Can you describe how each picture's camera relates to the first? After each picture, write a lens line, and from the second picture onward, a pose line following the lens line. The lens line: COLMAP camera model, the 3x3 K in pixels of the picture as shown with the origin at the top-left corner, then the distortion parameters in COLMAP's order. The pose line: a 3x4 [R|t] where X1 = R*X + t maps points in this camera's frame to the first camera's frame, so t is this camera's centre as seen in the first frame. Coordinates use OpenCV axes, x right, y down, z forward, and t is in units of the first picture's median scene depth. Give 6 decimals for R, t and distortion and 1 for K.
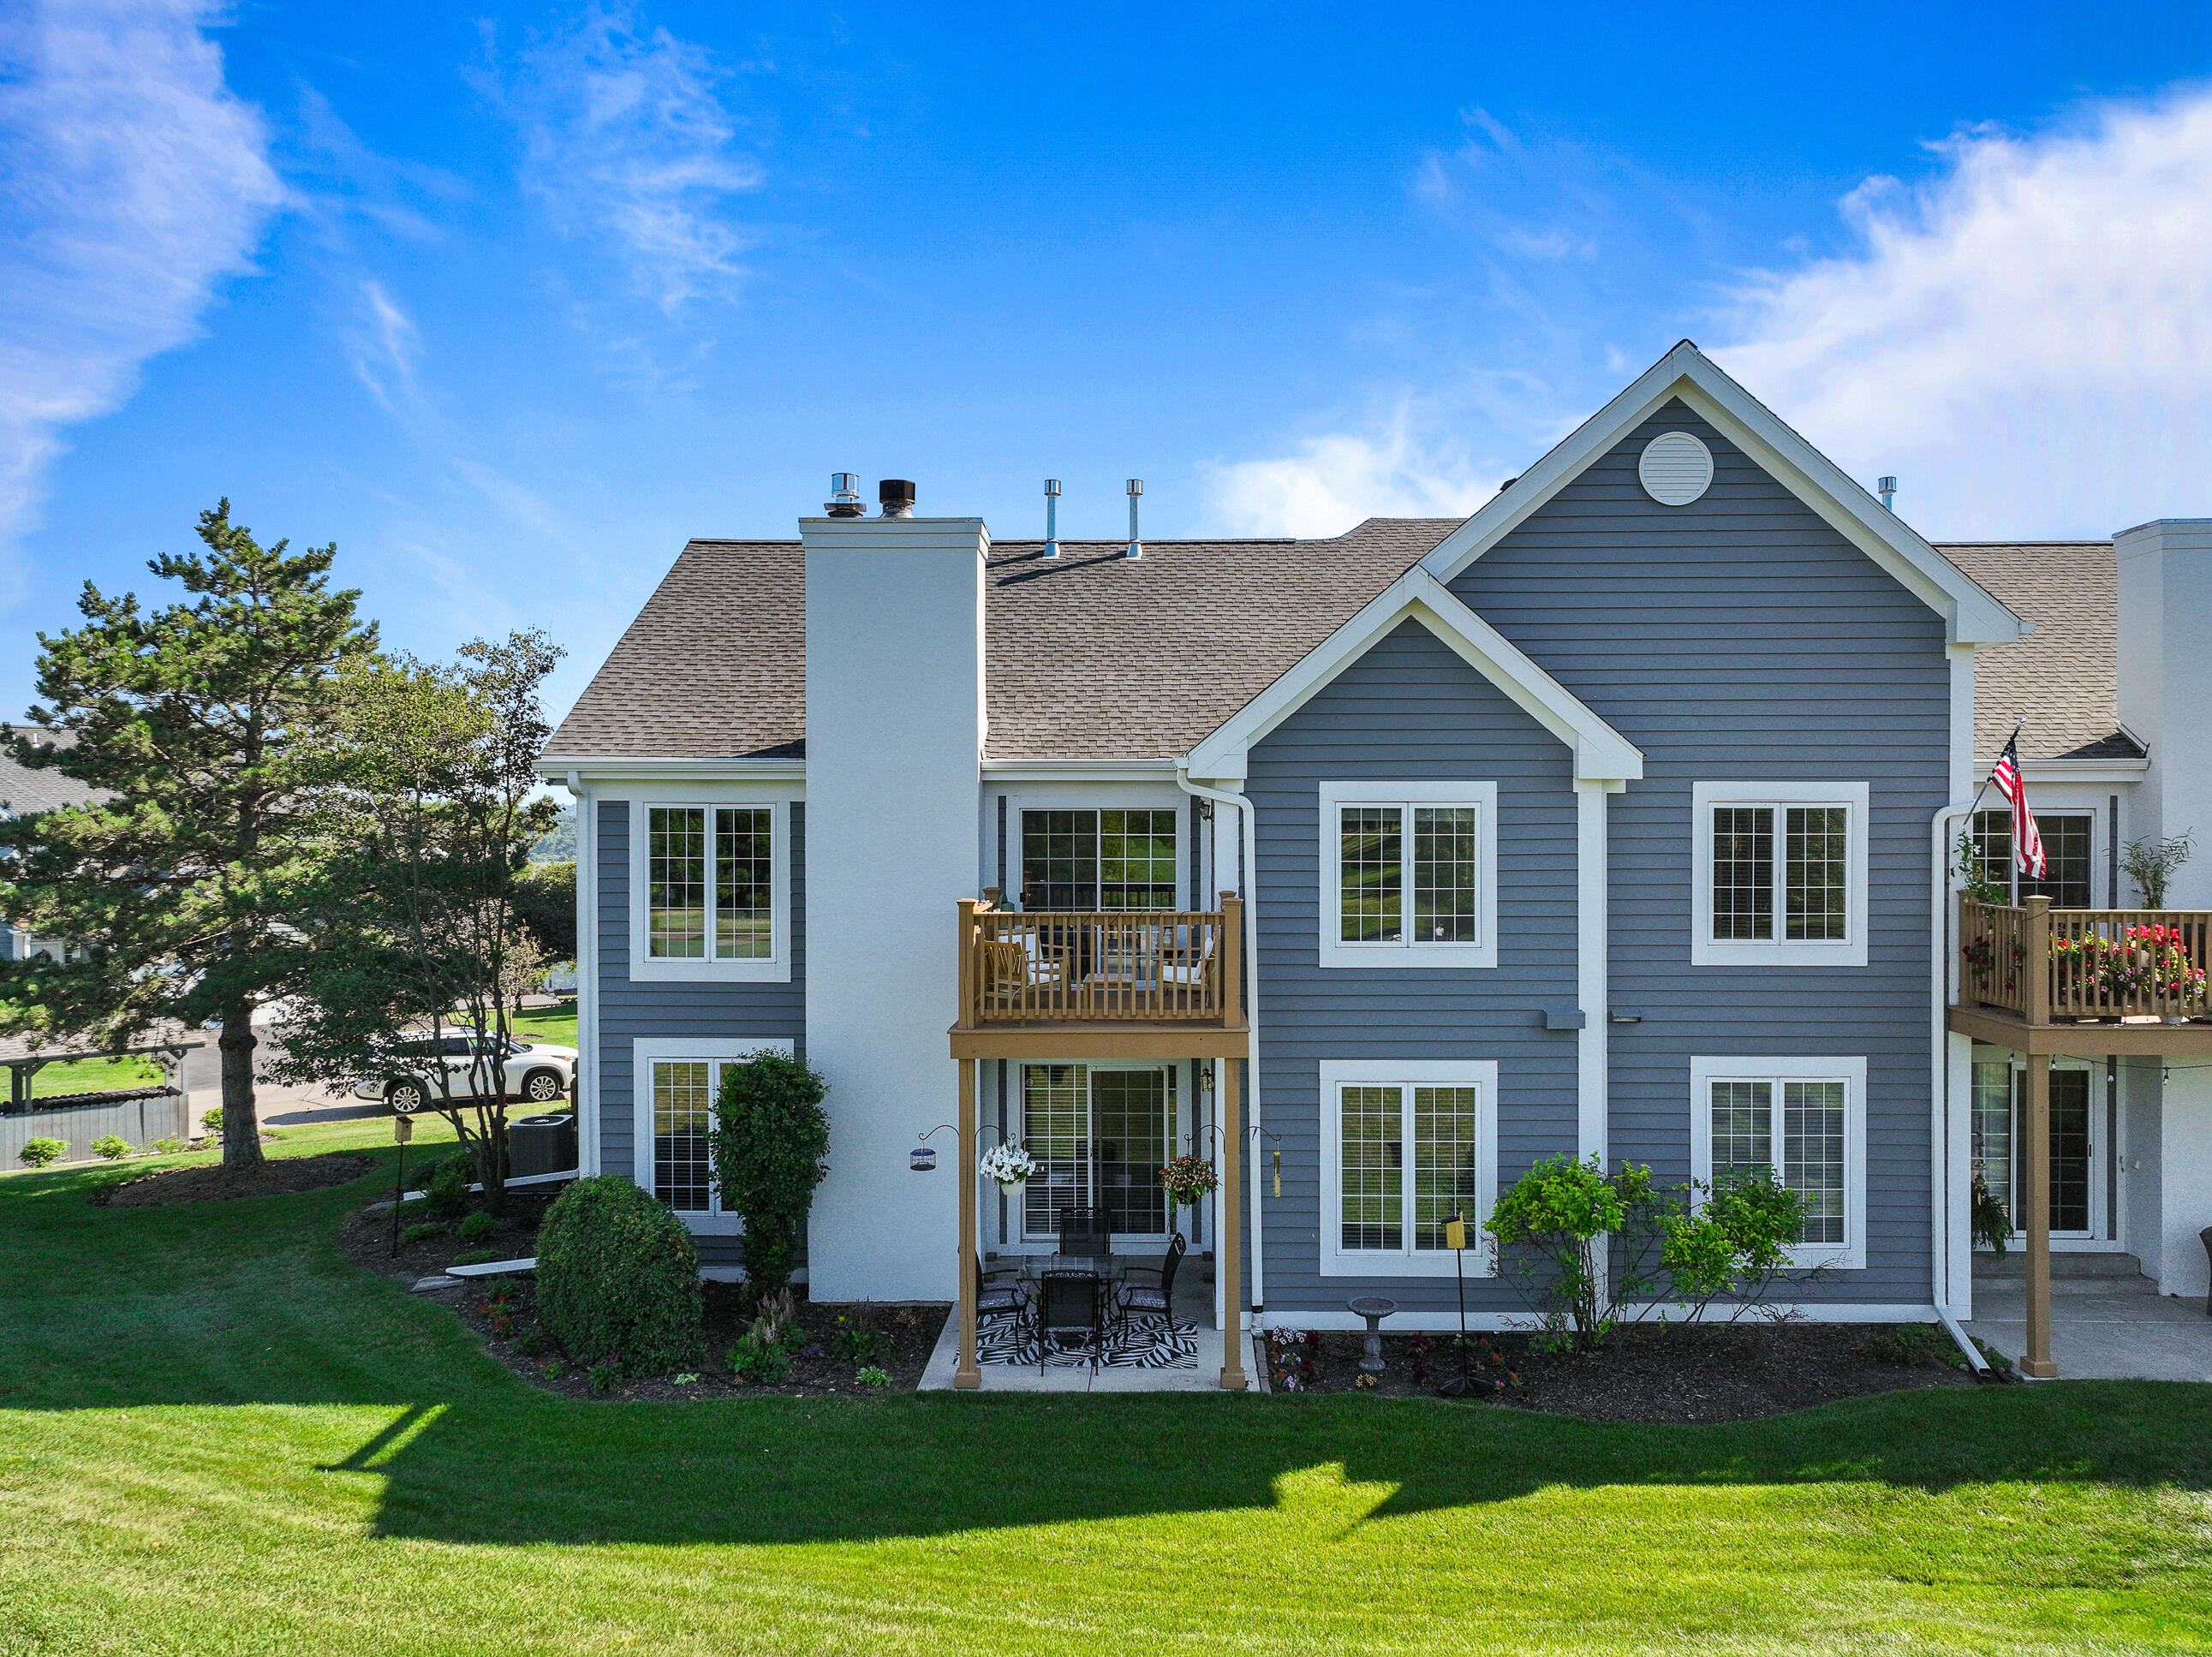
lens RADIAL K [[1602.8, 0, 1127.4], [0, 1602.8, 827.1], [0, 0, 1]] dist [0.006405, 0.002372]
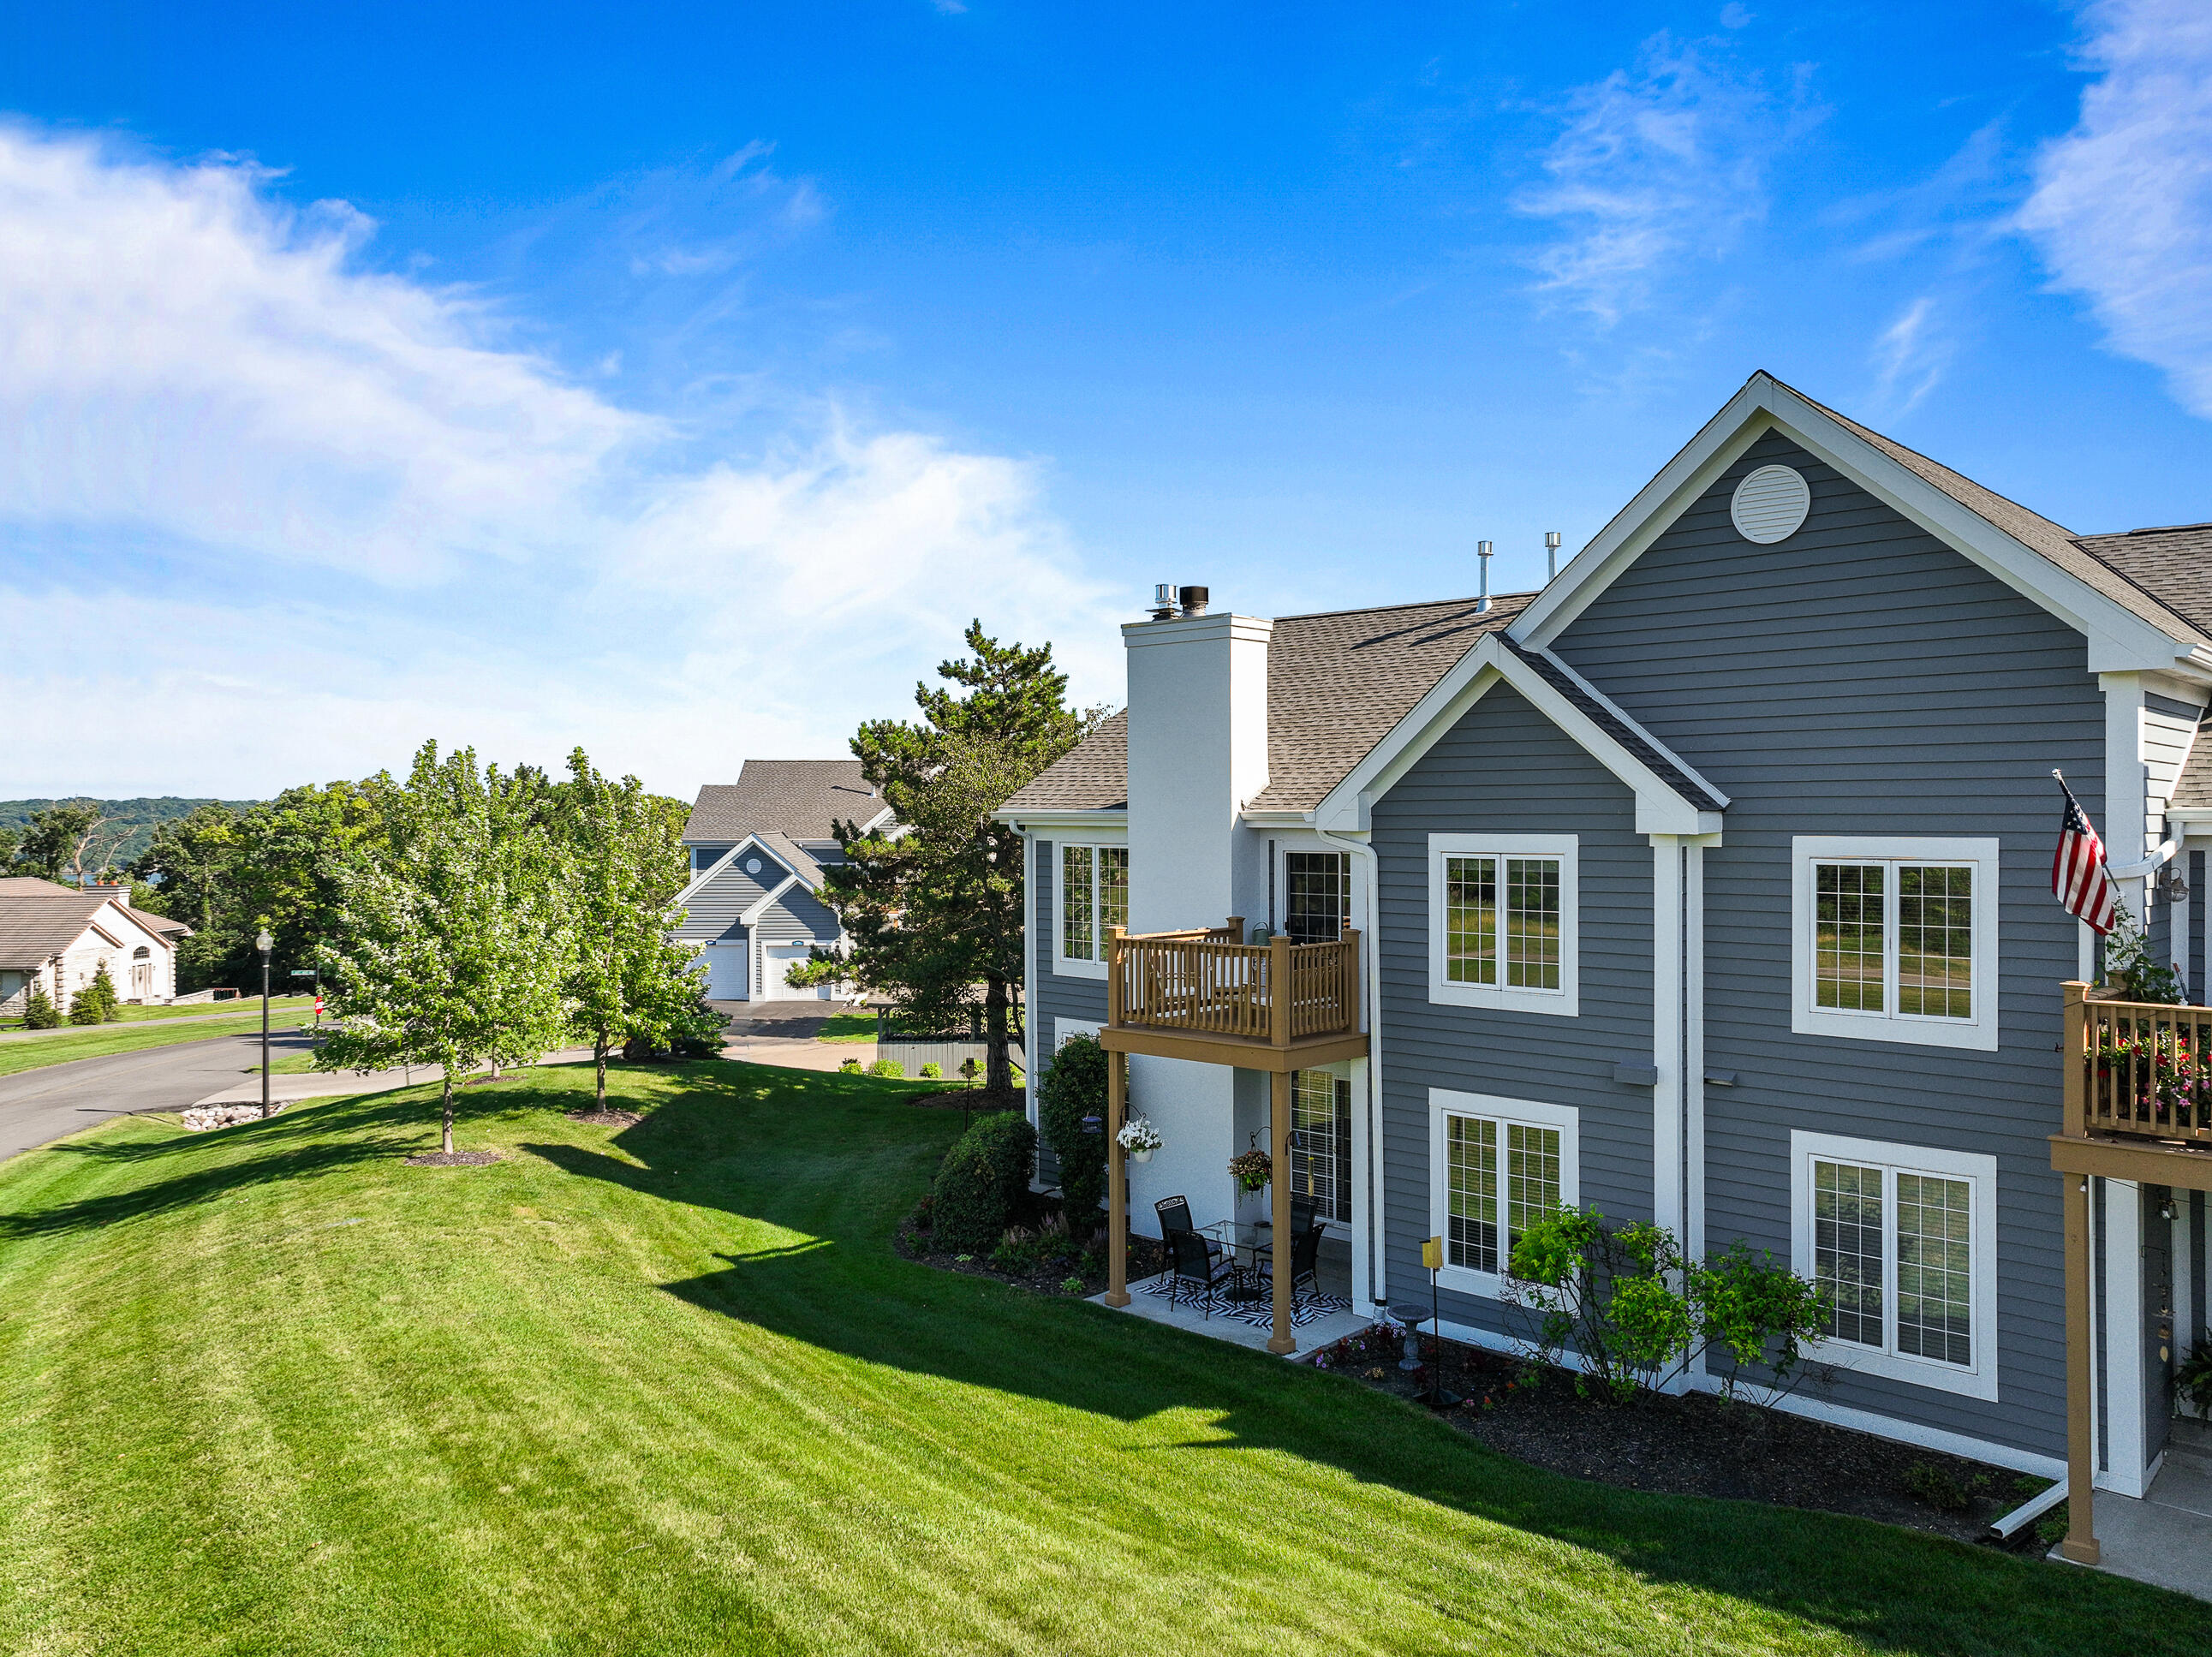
lens RADIAL K [[1602.8, 0, 1127.4], [0, 1602.8, 827.1], [0, 0, 1]] dist [0.006405, 0.002372]
pose [[0.742698, 0.004391, -0.669612, 0.692895], [-0.003409, 0.999990, 0.002776, -0.034901], [0.669617, 0.000221, 0.742706, 0.046146]]
